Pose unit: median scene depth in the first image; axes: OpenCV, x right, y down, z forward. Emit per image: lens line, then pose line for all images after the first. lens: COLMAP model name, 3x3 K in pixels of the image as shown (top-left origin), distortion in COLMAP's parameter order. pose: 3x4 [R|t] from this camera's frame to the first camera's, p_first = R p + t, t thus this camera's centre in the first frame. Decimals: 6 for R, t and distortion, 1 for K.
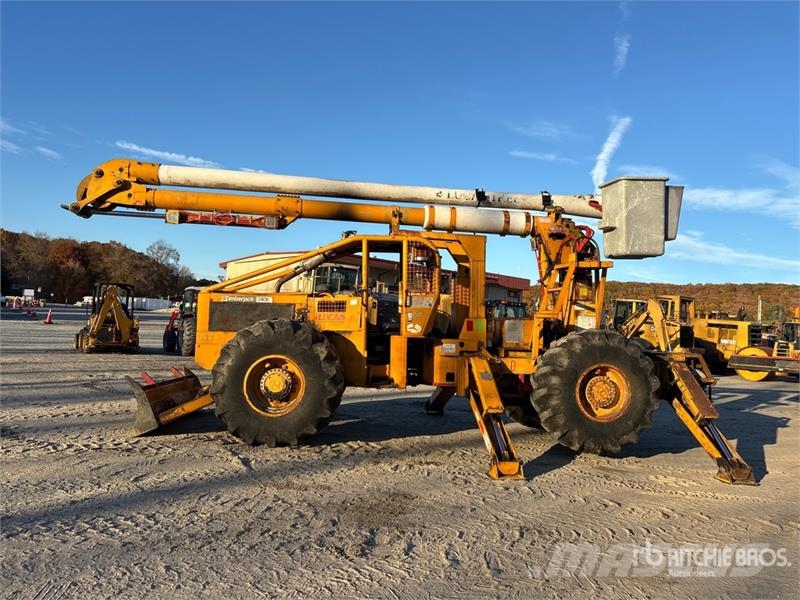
lens RADIAL K [[611.6, 0, 400.2], [0, 611.6, 292.2], [0, 0, 1]] dist [0.047793, -0.063441]
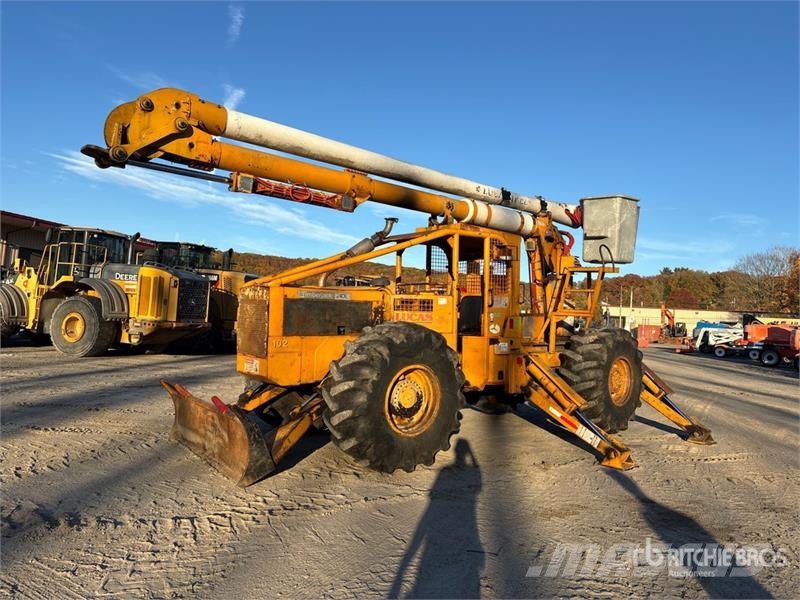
lens RADIAL K [[611.6, 0, 403.0], [0, 611.6, 297.0], [0, 0, 1]] dist [0.047793, -0.063441]
pose [[0.809536, 0.010111, 0.586983, -0.630597], [-0.044825, 0.997997, 0.044629, -0.027096], [-0.585356, -0.062440, 0.808369, 0.277749]]
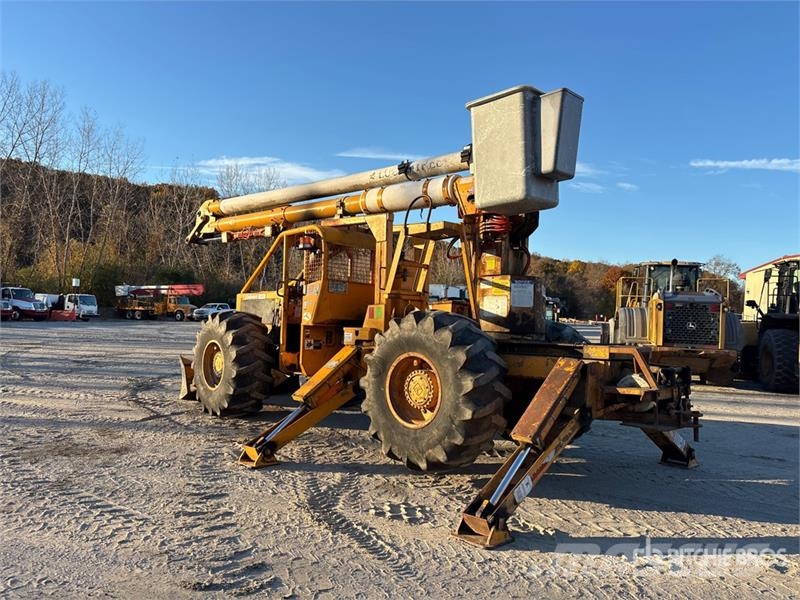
lens RADIAL K [[611.6, 0, 395.3], [0, 611.6, 301.0], [0, 0, 1]] dist [0.047793, -0.063441]
pose [[0.620186, -0.051018, -0.782794, 0.848782], [0.035003, 0.998689, -0.037357, 0.071085], [0.783673, -0.004232, 0.621159, 0.454952]]
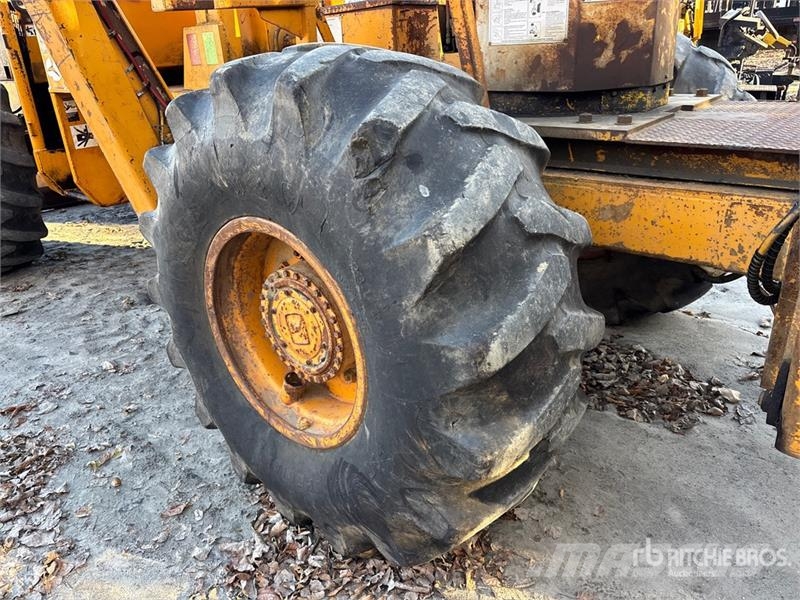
lens RADIAL K [[611.6, 0, 400.3], [0, 611.6, 300.1], [0, 0, 1]] dist [0.047793, -0.063441]
pose [[0.670954, 0.240907, -0.701273, 0.482099], [0.113922, 0.901031, 0.418527, 0.050518], [0.732695, -0.360703, 0.577106, 0.819908]]
